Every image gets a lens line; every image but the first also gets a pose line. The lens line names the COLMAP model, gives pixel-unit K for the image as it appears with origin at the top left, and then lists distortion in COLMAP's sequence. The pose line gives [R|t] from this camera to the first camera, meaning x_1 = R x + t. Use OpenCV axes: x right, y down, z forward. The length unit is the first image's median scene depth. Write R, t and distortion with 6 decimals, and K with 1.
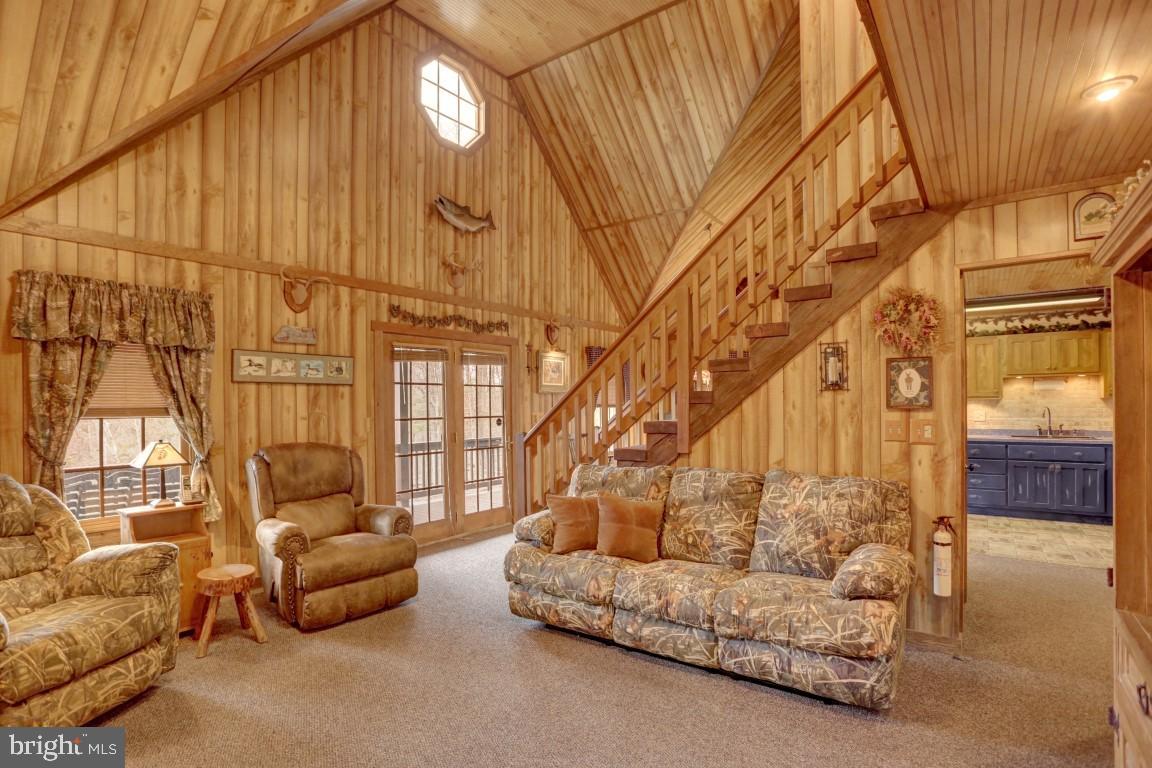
lens RADIAL K [[566.6, 0, 597.0], [0, 566.6, 402.3], [0, 0, 1]] dist [-0.019306, 0.000308]
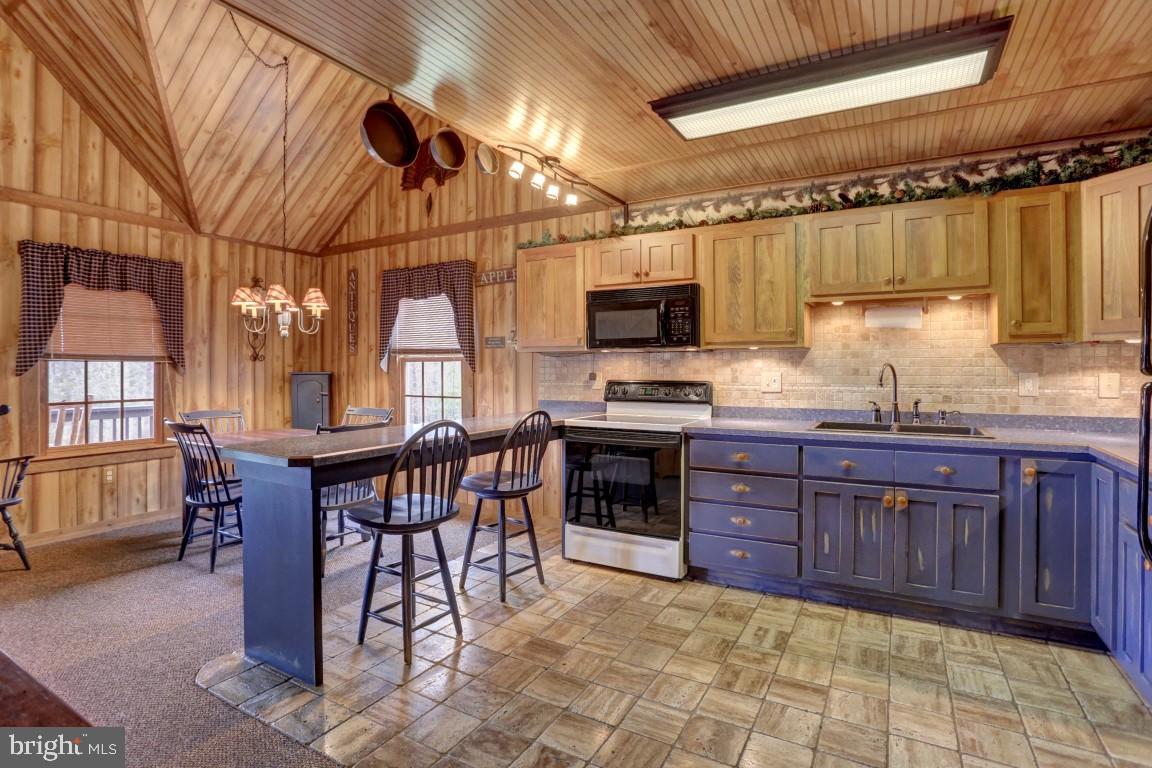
lens RADIAL K [[559.6, 0, 571.6], [0, 559.6, 367.7], [0, 0, 1]] dist [-0.078931, 0.032853]
pose [[0.997246, 0.007302, 0.073799, 0.516413], [-0.007109, 0.999971, -0.002877, 0.015408], [-0.073818, 0.002345, 0.997269, 0.573121]]
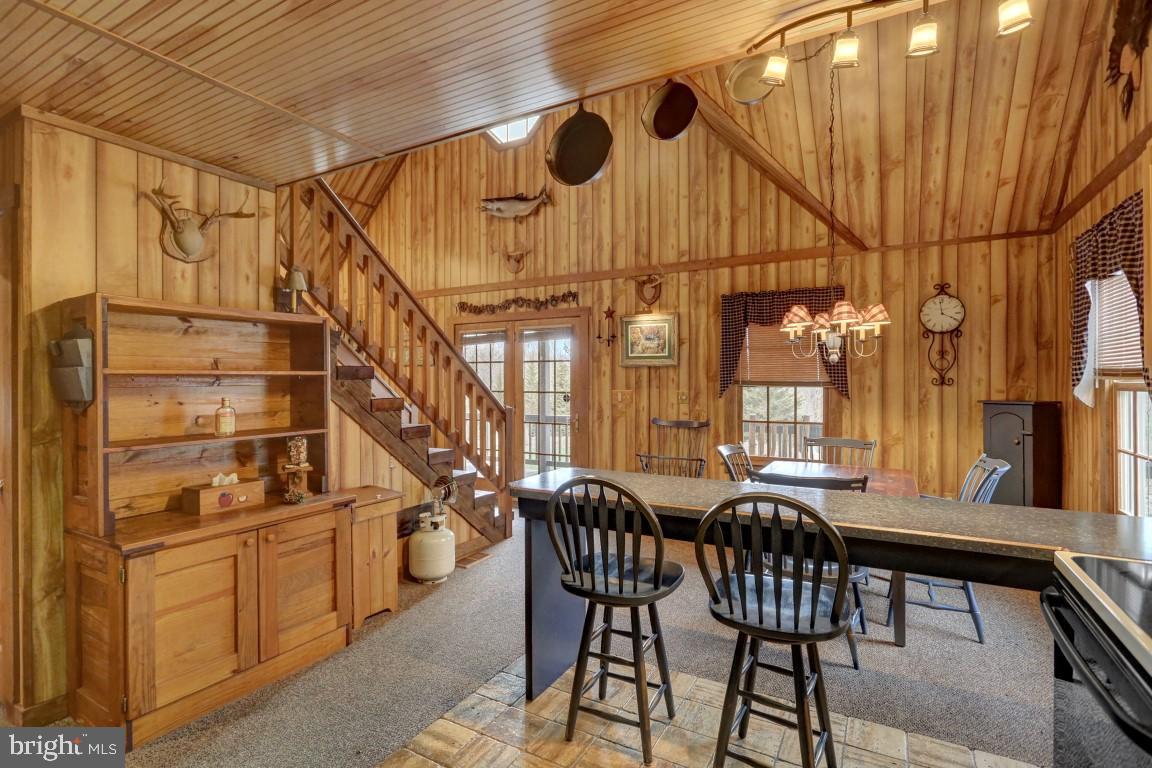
lens RADIAL K [[567.2, 0, 576.0], [0, 567.2, 384.0], [0, 0, 1]] dist [0.013391, 0.000069]
pose [[0.086886, 0.016400, -0.996083, 0.764561], [-0.002917, 0.999864, 0.016208, -0.005552], [0.996214, 0.001497, 0.086922, 0.914299]]
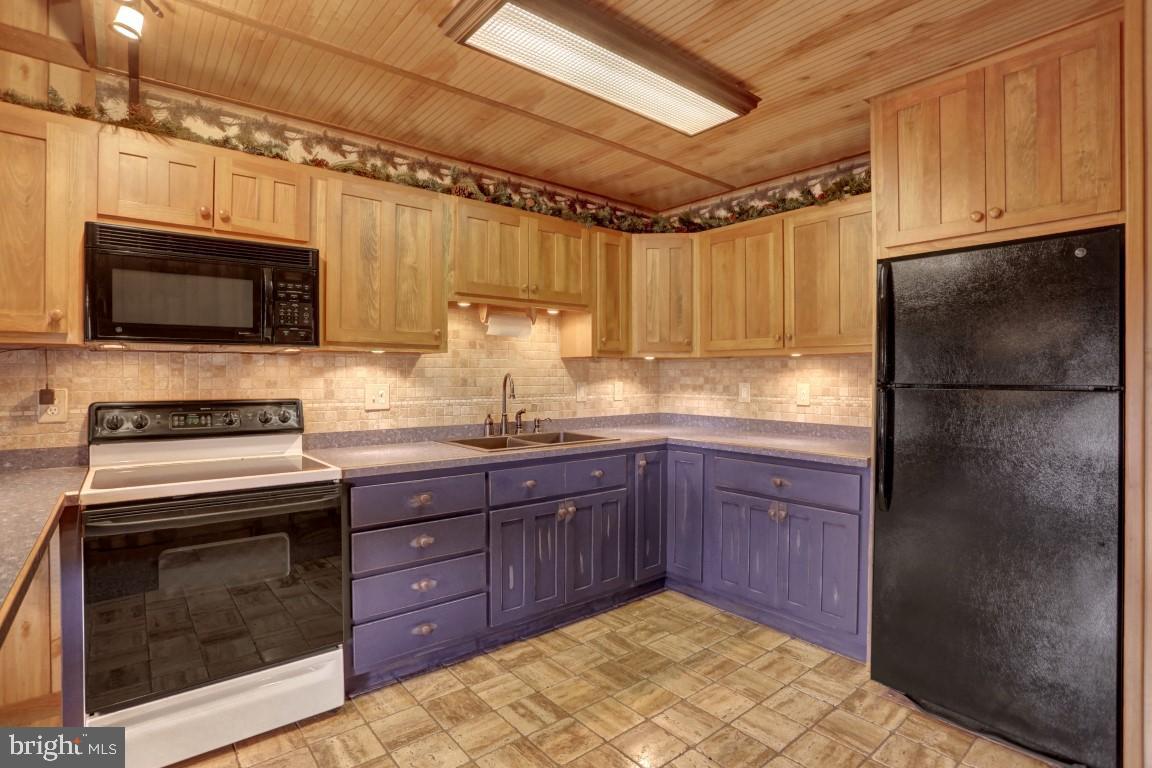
lens RADIAL K [[576.2, 0, 571.2], [0, 576.2, 379.2], [0, 0, 1]] dist [-0.086708, 0.042137]
pose [[0.292914, 0.002783, 0.956135, 0.378792], [-0.000930, 0.999996, -0.002626, 0.014253], [-0.956138, -0.000120, 0.292915, 0.838997]]
